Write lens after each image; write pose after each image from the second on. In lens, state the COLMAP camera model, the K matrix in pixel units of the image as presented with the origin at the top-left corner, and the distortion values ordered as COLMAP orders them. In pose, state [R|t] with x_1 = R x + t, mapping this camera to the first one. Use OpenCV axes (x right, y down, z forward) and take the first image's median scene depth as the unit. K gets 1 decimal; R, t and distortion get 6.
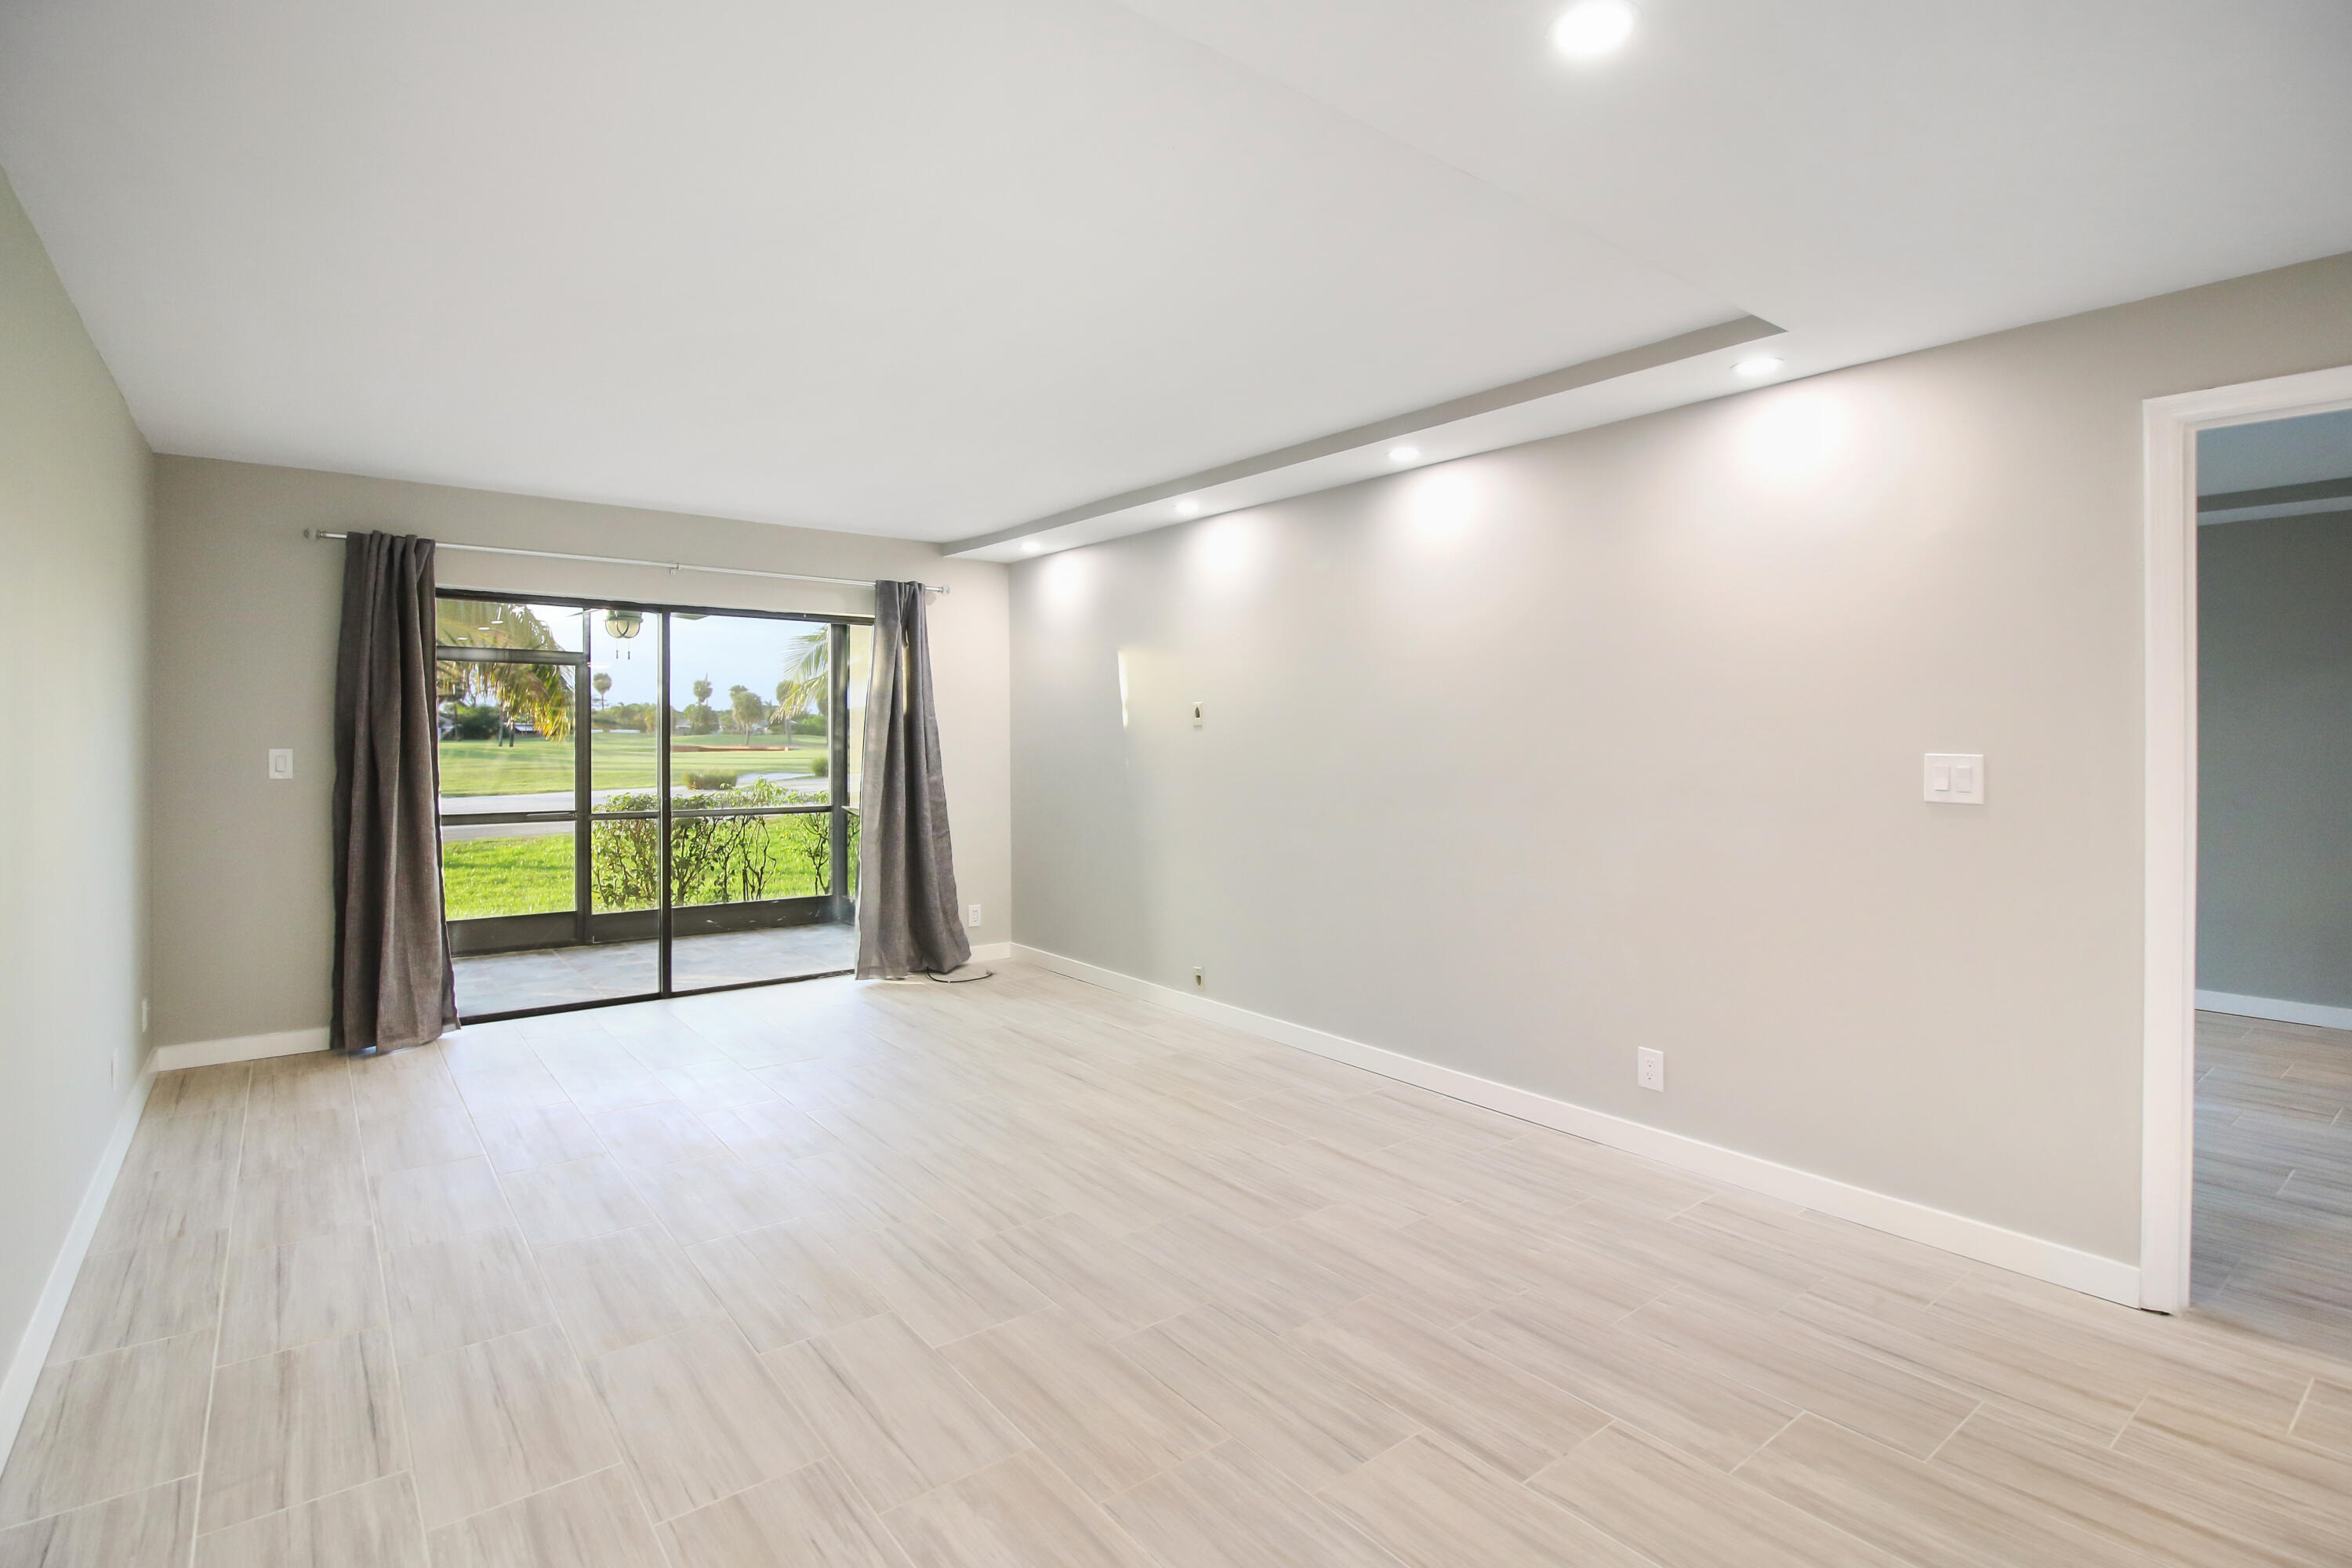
lens RADIAL K [[1099.7, 0, 1169.9], [0, 1099.7, 737.7], [0, 0, 1]] dist [-0.000741, -0.000363]
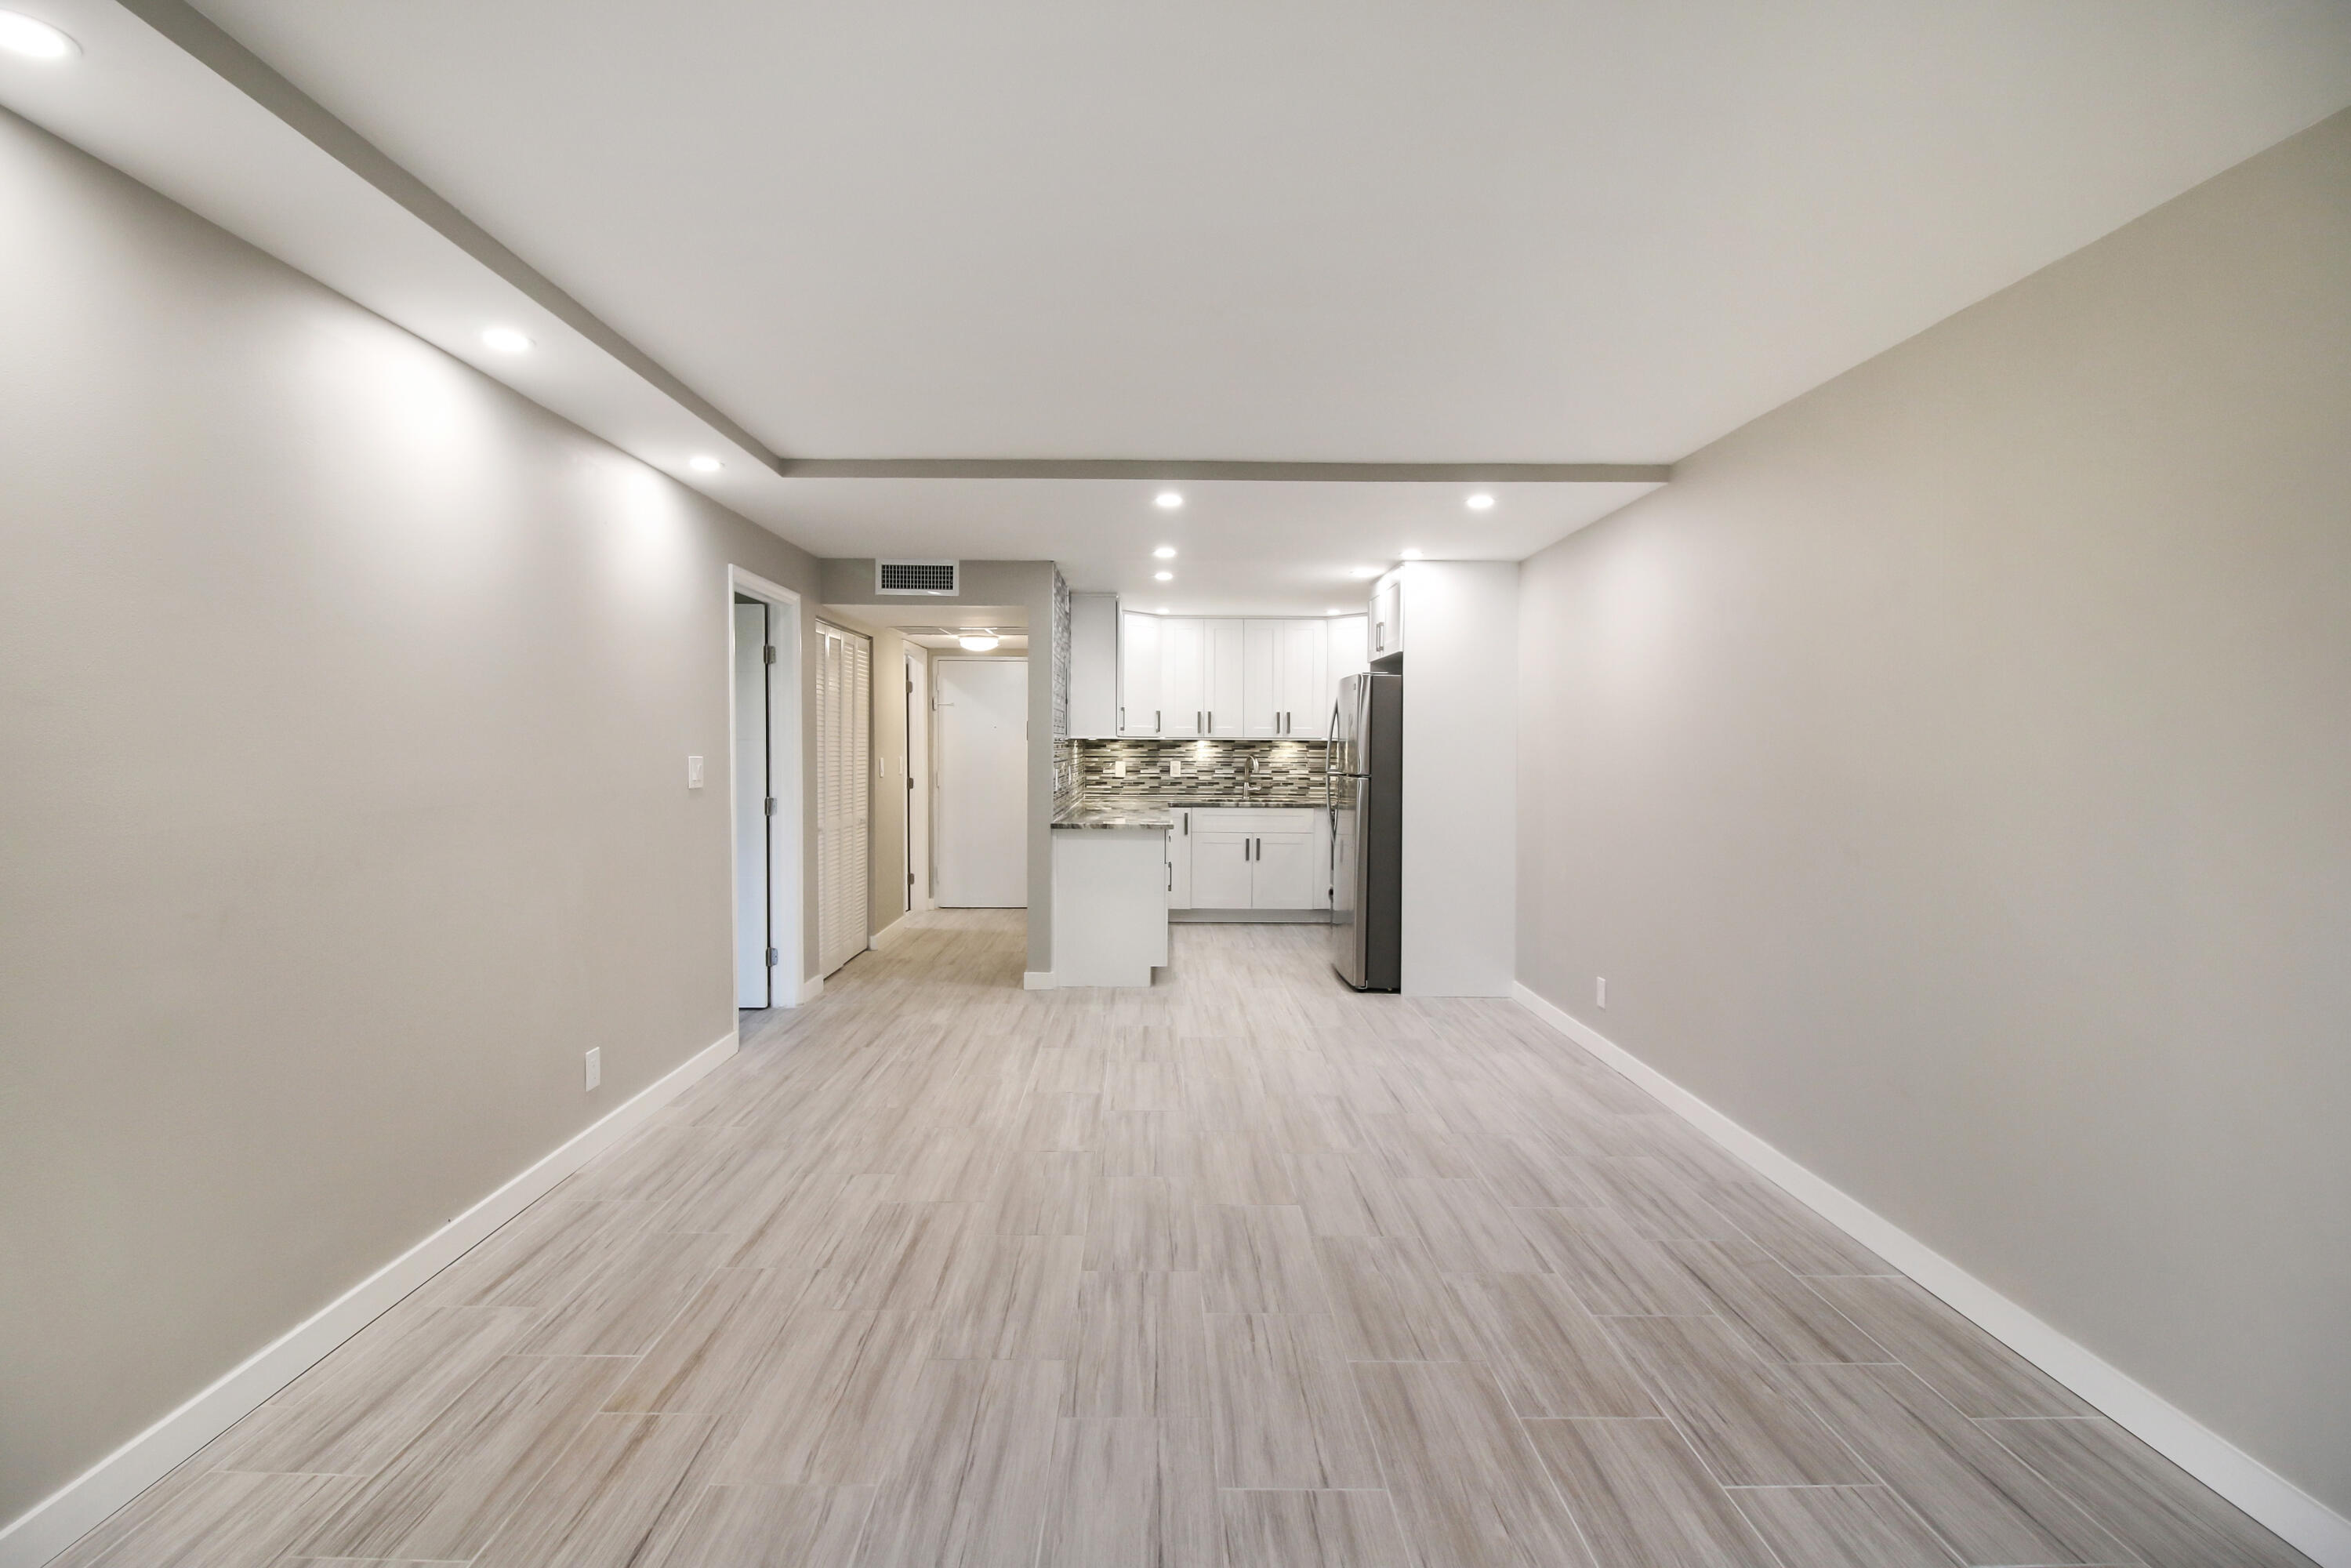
lens RADIAL K [[1076.9, 0, 1177.7], [0, 1076.9, 774.4], [0, 0, 1]] dist [-0.062313, 0.003540]
pose [[-0.797655, -0.015396, 0.602917, -0.823693], [0.000513, 0.999656, 0.026207, -0.008701], [-0.603113, 0.021213, -0.797373, 1.991863]]
